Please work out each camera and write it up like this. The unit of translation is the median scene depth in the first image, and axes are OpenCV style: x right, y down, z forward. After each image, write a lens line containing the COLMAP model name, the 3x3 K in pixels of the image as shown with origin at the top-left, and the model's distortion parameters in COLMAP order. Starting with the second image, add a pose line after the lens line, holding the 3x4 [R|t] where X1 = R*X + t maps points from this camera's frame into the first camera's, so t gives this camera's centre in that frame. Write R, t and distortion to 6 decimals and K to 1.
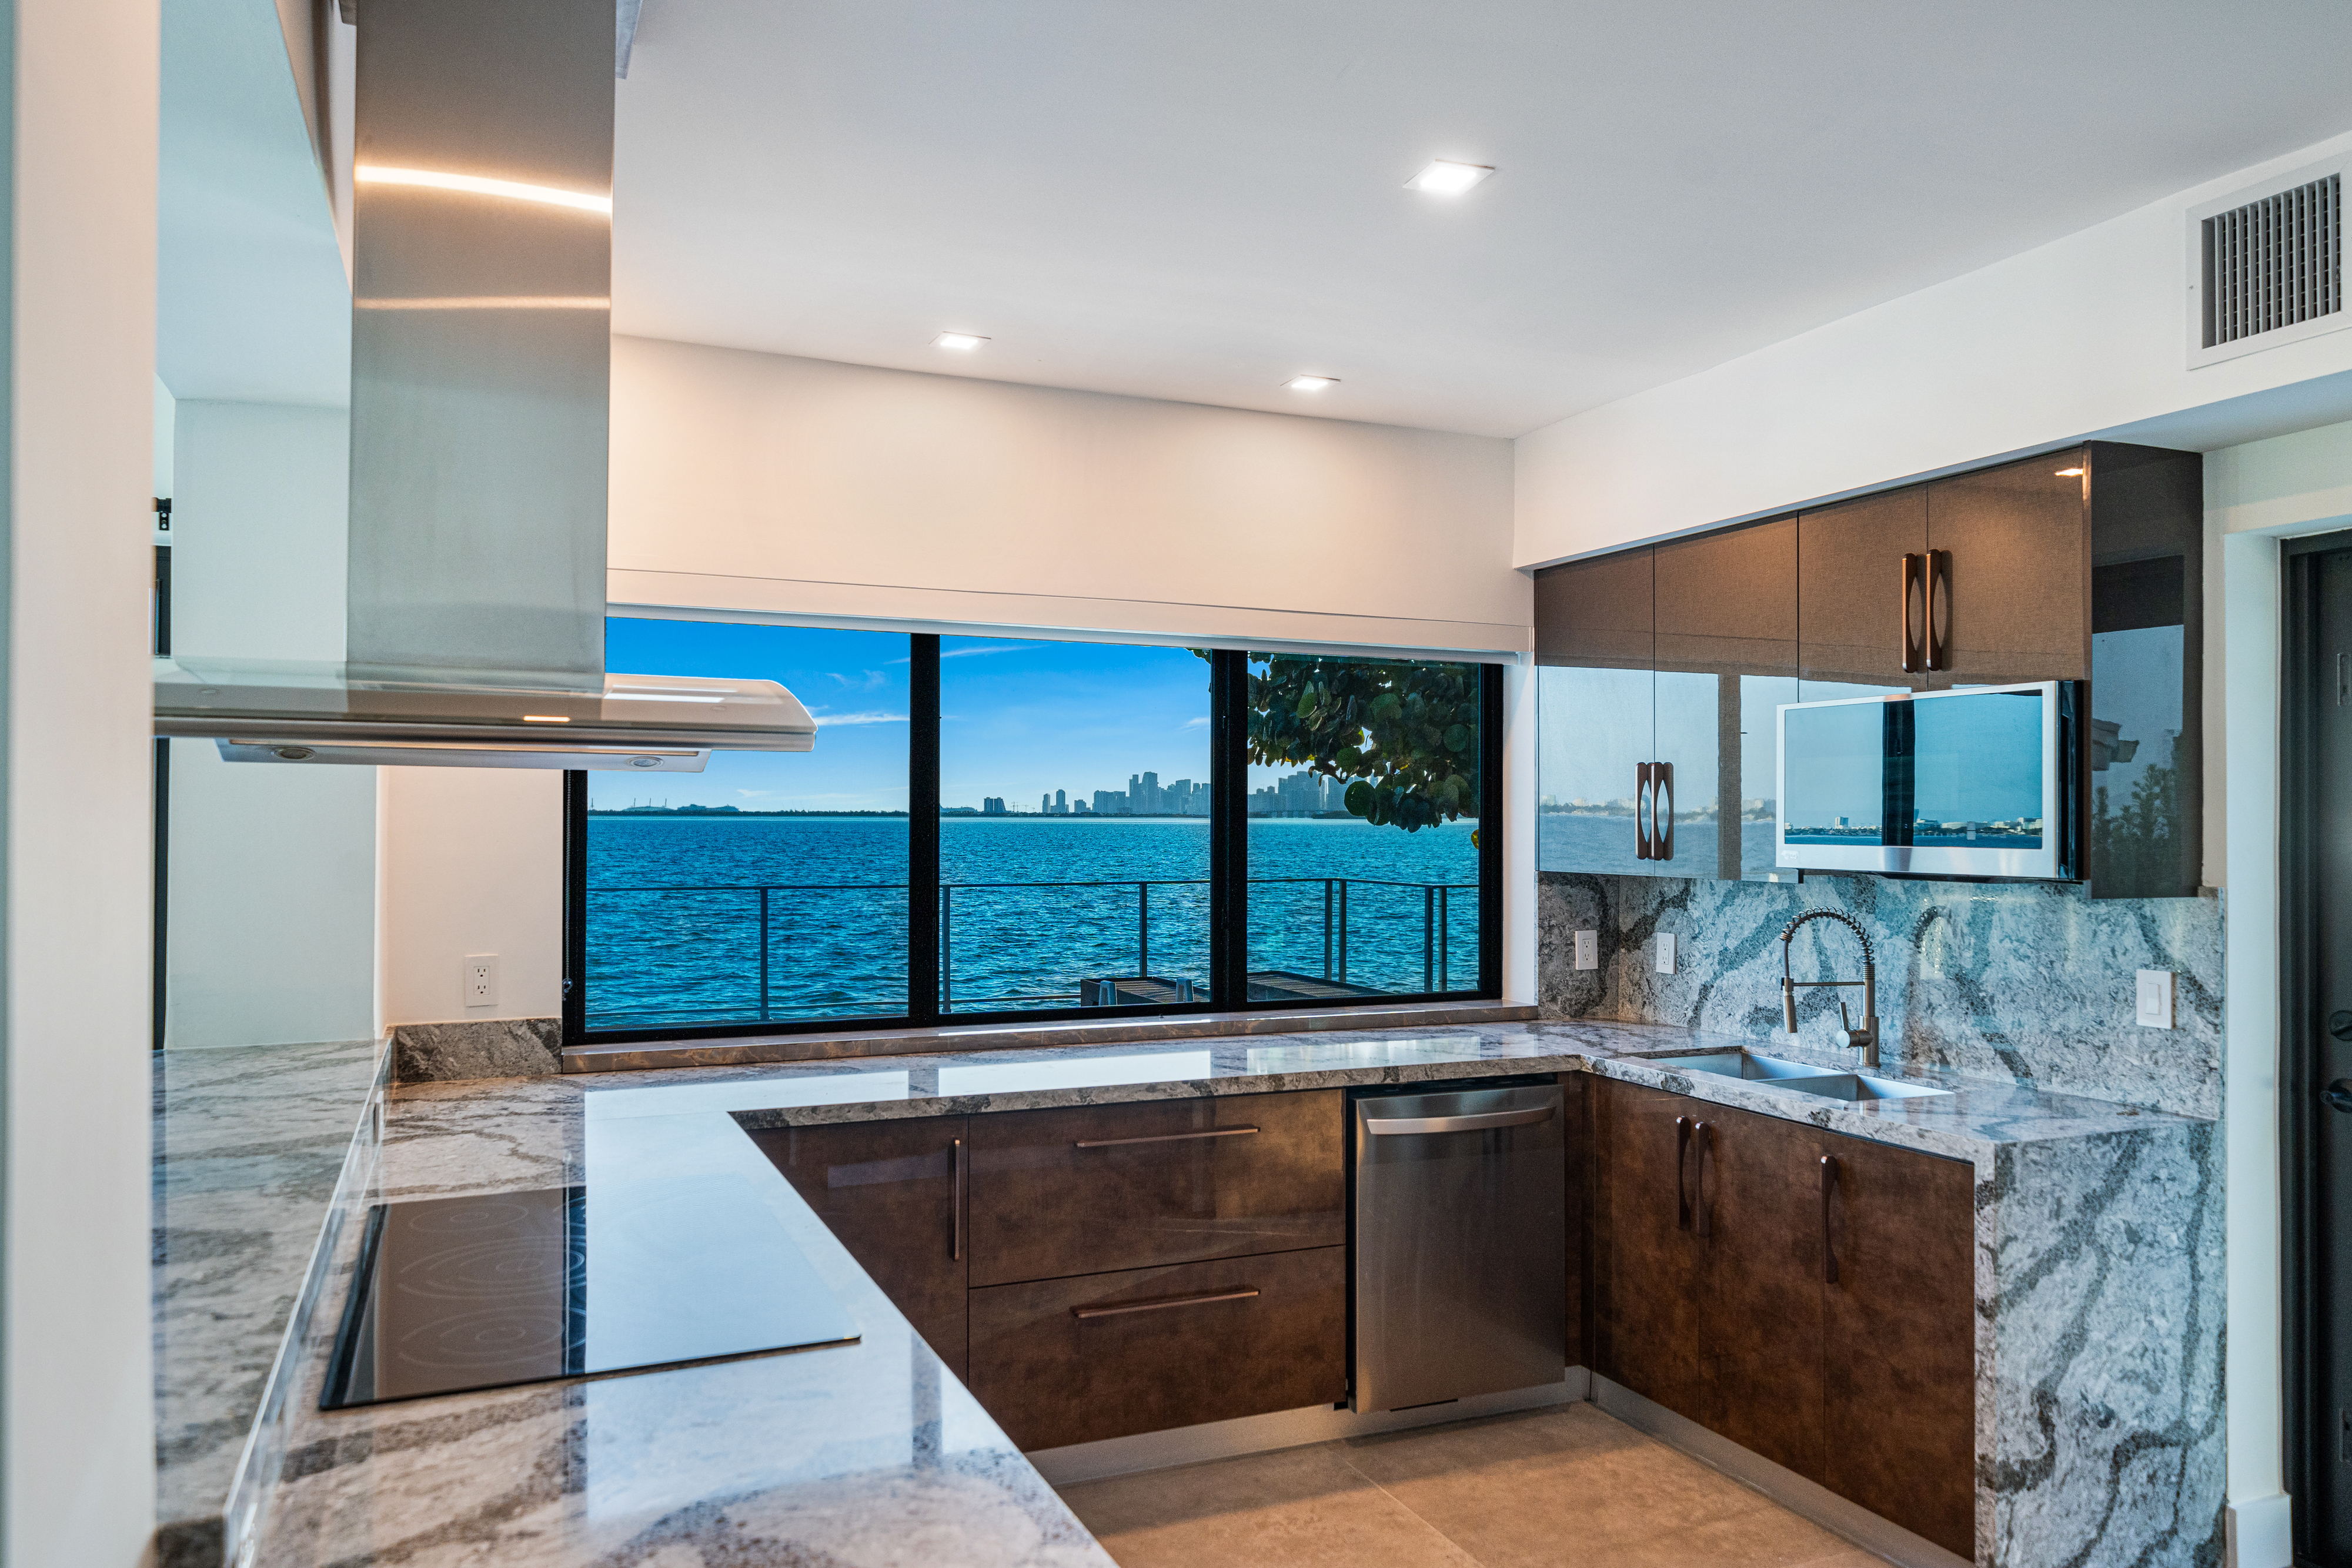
lens RADIAL K [[1635.9, 0, 1179.3], [0, 1635.9, 793.9], [0, 0, 1]] dist [0.003463, 0.011989]
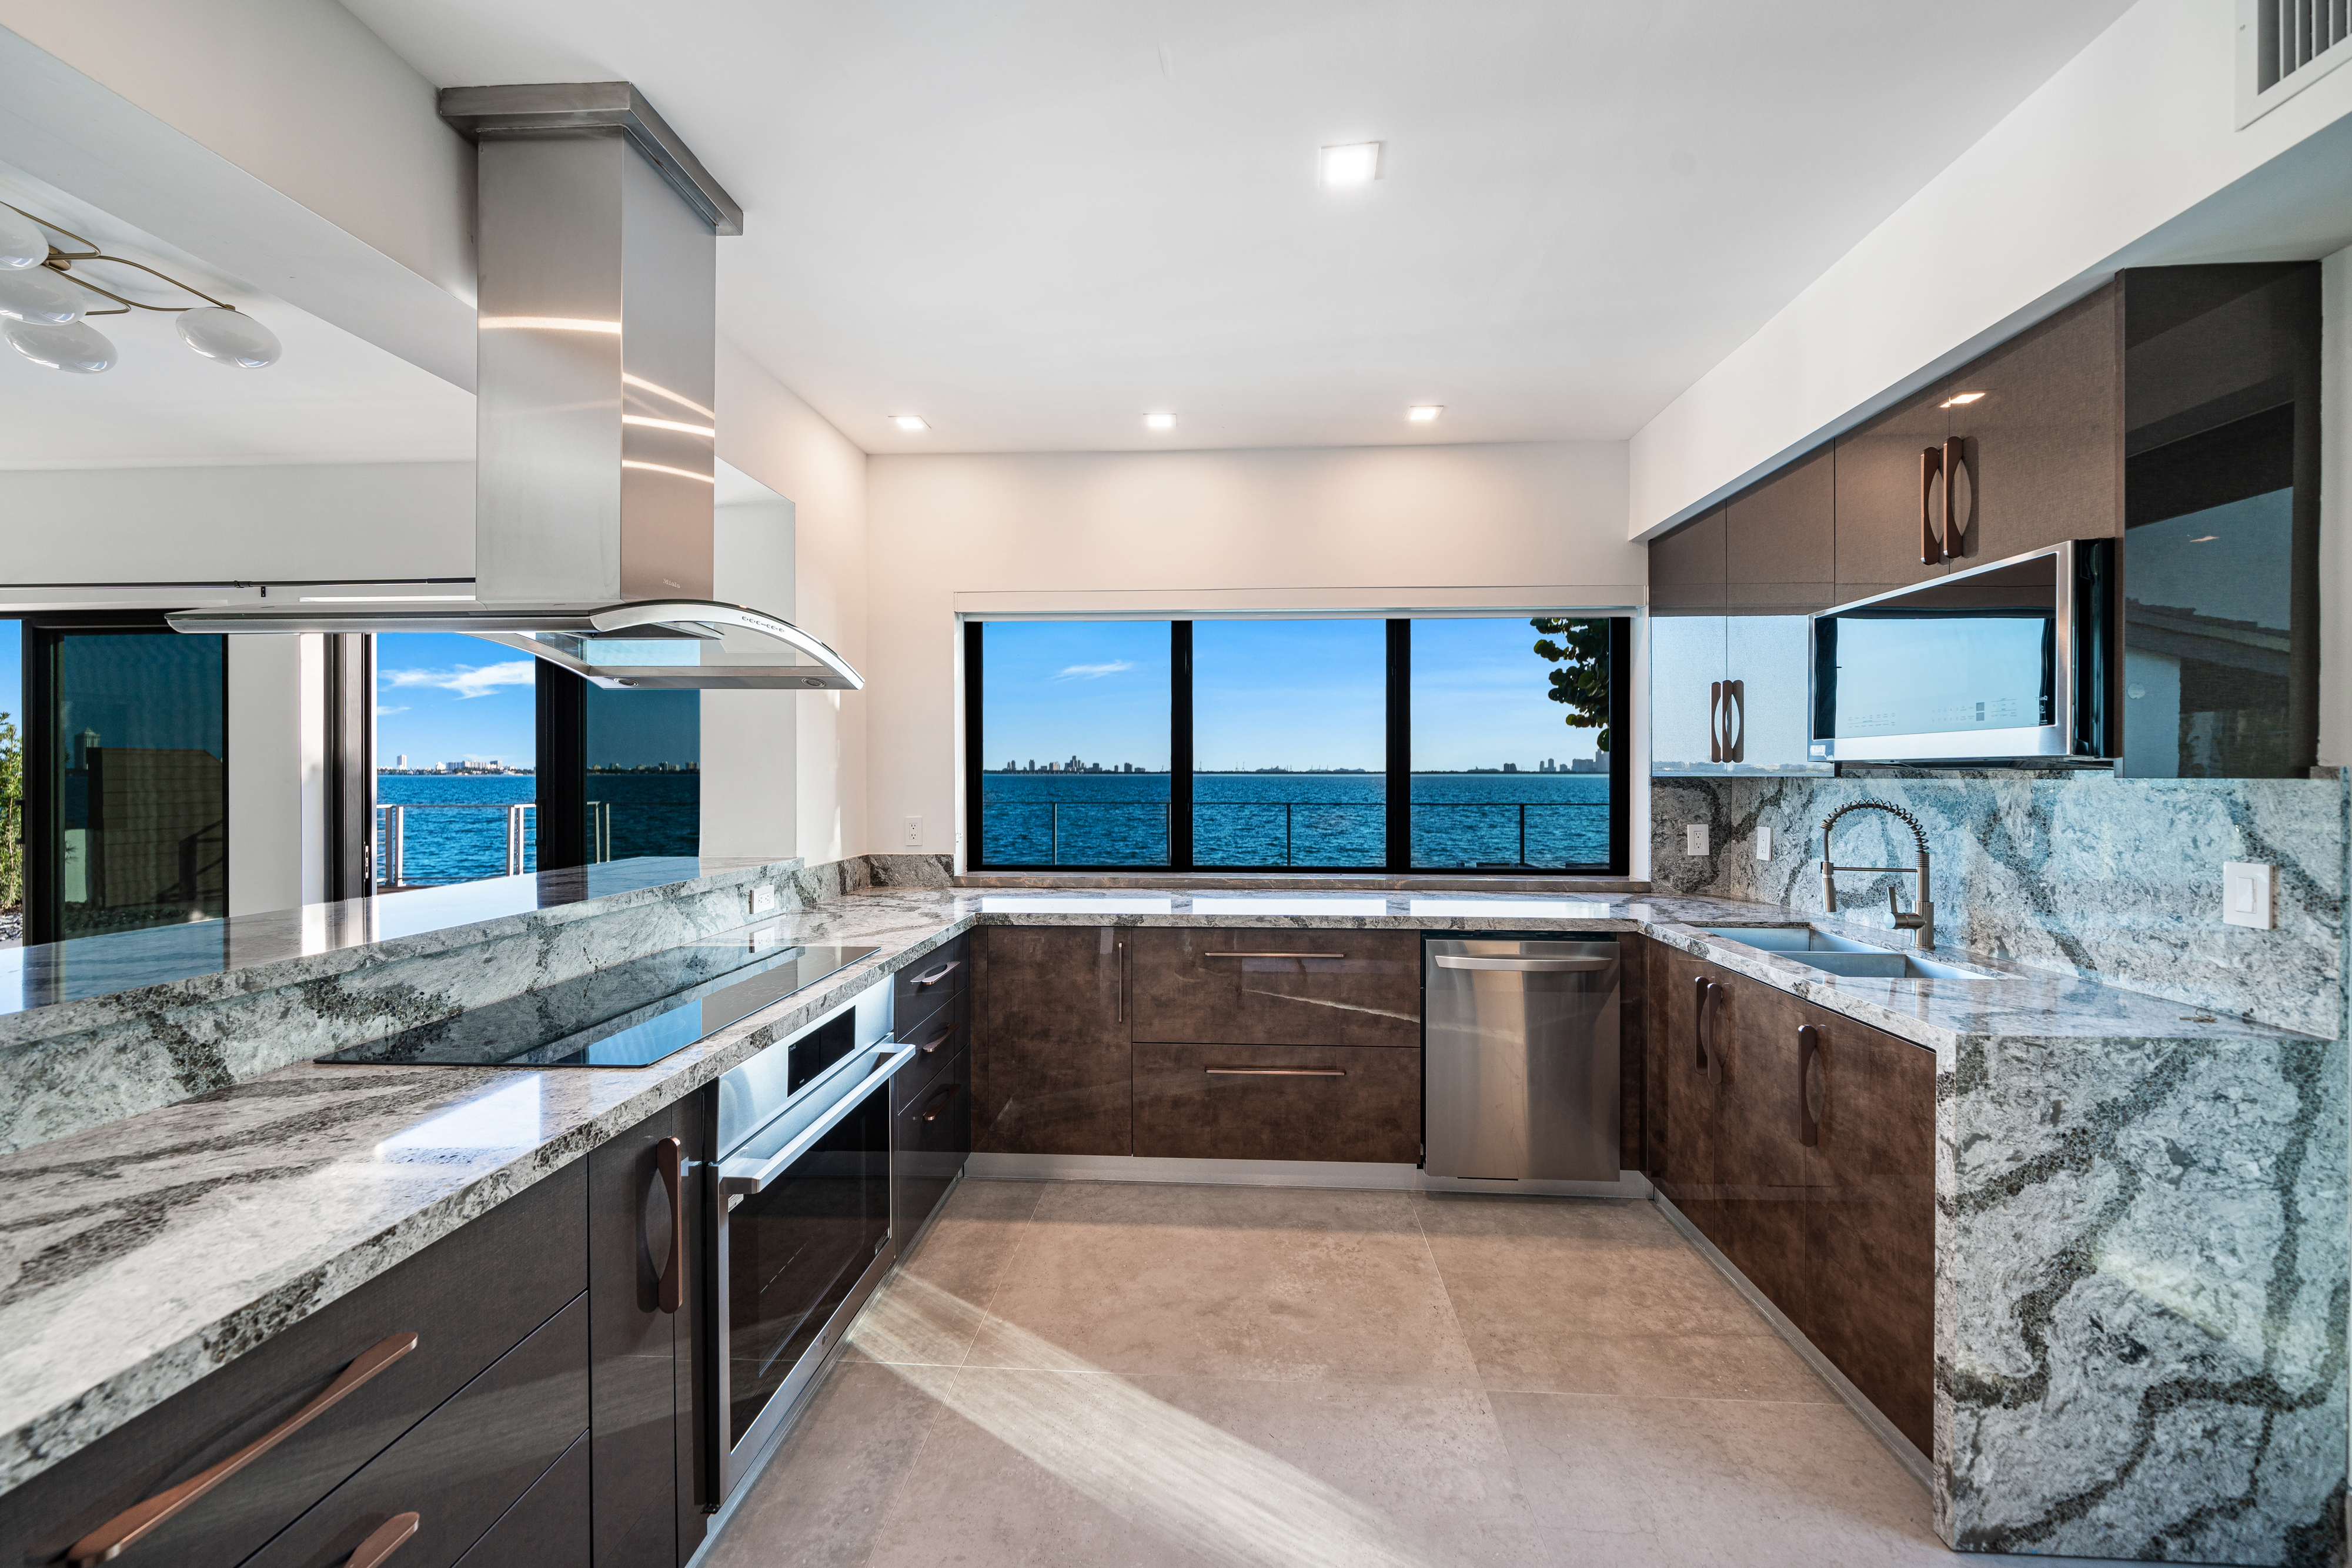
lens RADIAL K [[890.5, 0, 1180.5], [0, 890.5, 773.3], [0, 0, 1]] dist [-0.002705, 0.001362]
pose [[0.891901, -0.002488, -0.452225, 0.283445], [0.008091, 0.999913, 0.010456, 0.047150], [0.452159, -0.012985, 0.891843, 0.295629]]
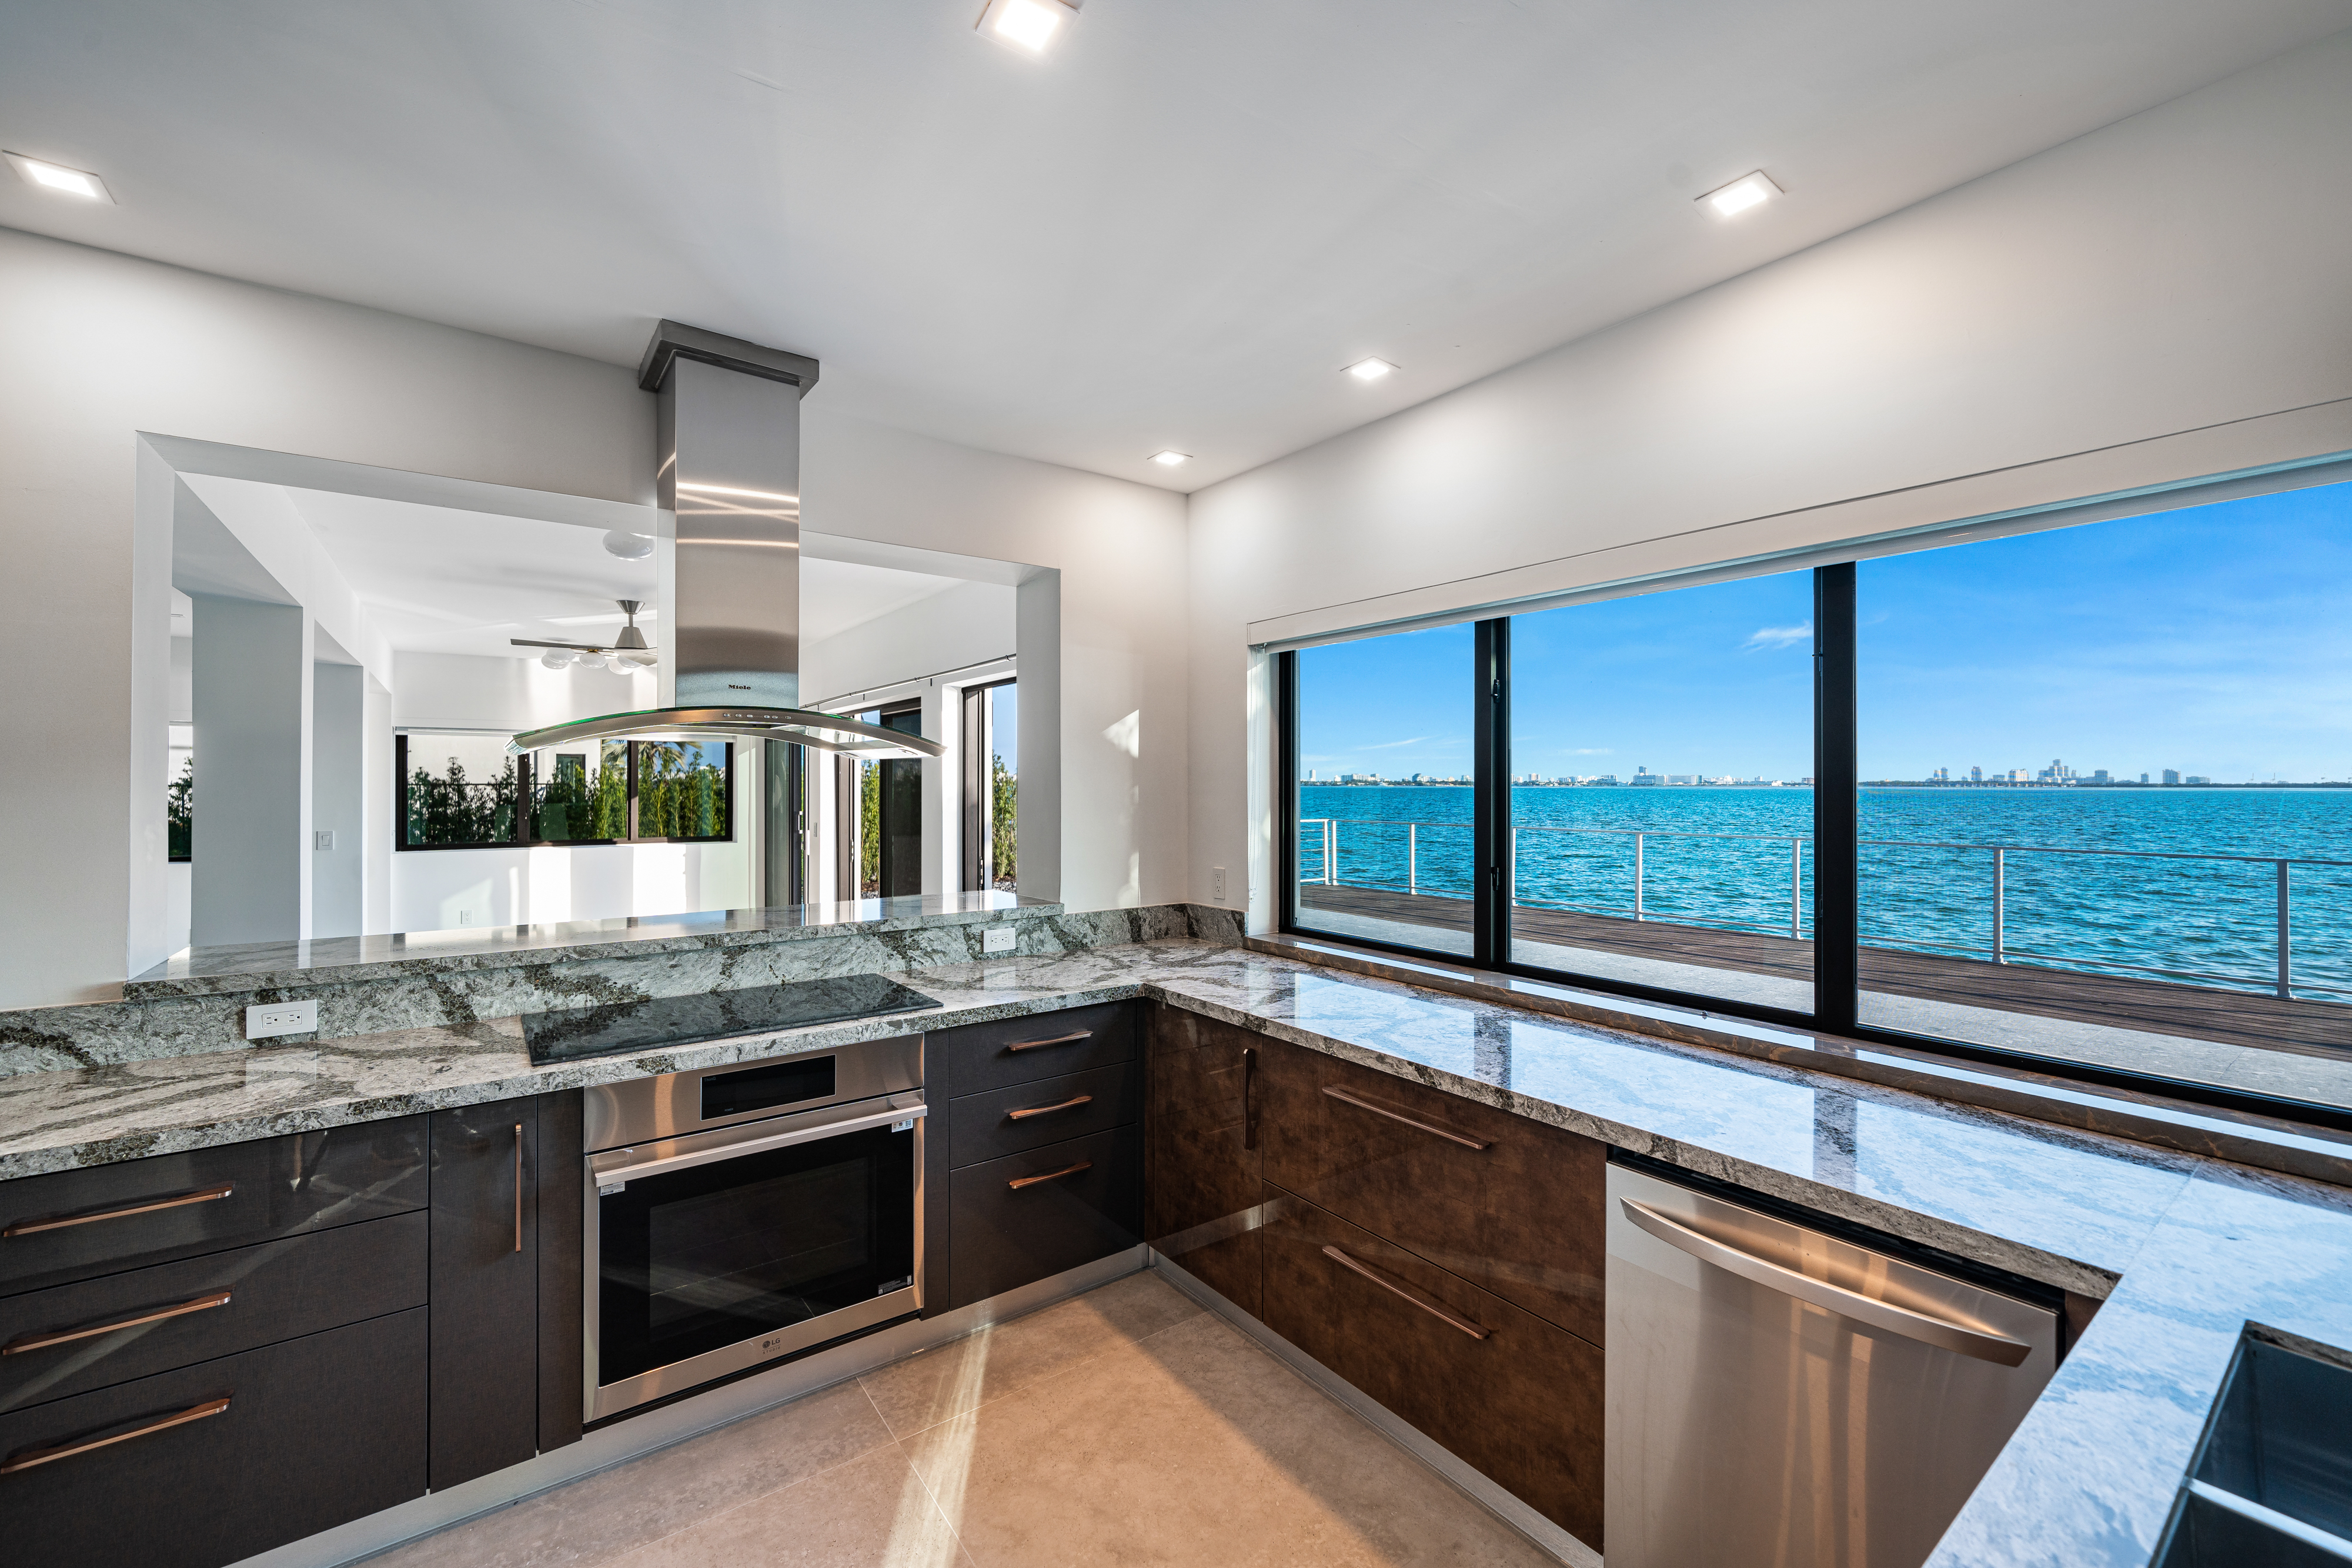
lens RADIAL K [[980.5, 0, 1175.2], [0, 980.5, 787.8], [0, 0, 1]] dist [0.008482, -0.001278]
pose [[0.223464, 0.003663, -0.974705, 0.555068], [0.010599, 0.999925, 0.006188, 0.013201], [0.974654, -0.011714, 0.223409, 0.787458]]
